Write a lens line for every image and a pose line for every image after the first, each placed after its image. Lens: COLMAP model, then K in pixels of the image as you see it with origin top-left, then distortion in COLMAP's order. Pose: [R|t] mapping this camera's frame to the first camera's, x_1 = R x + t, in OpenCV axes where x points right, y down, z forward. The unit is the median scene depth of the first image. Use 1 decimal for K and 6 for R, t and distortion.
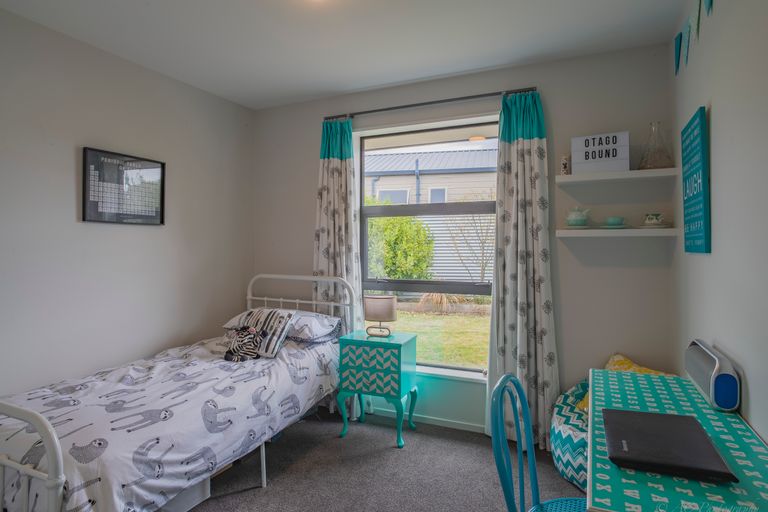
lens RADIAL K [[446.2, 0, 384.0], [0, 446.2, 254.1], [0, 0, 1]] dist [-0.038849, 0.018676]
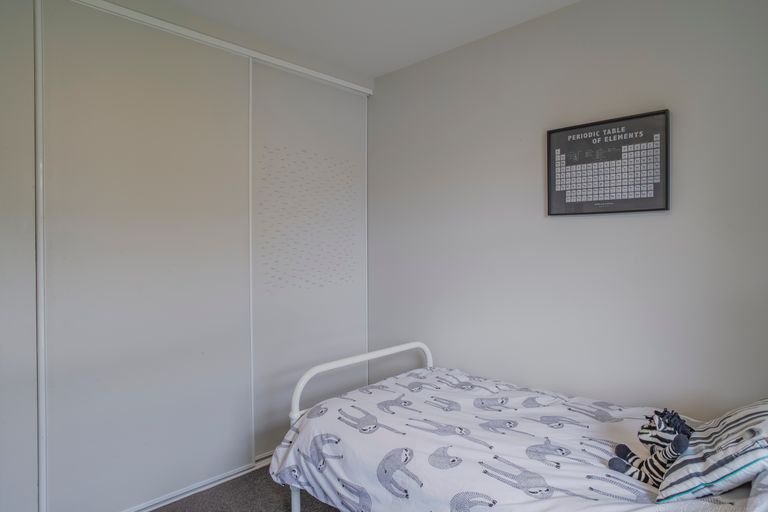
lens RADIAL K [[446.2, 0, 383.9], [0, 446.2, 252.4], [0, 0, 1]] dist [-0.038849, 0.018676]
pose [[-0.328023, 0.023038, -0.944389, 0.263451], [-0.014386, 0.999465, 0.029378, -0.022429], [0.944560, 0.023223, -0.327516, 0.967111]]
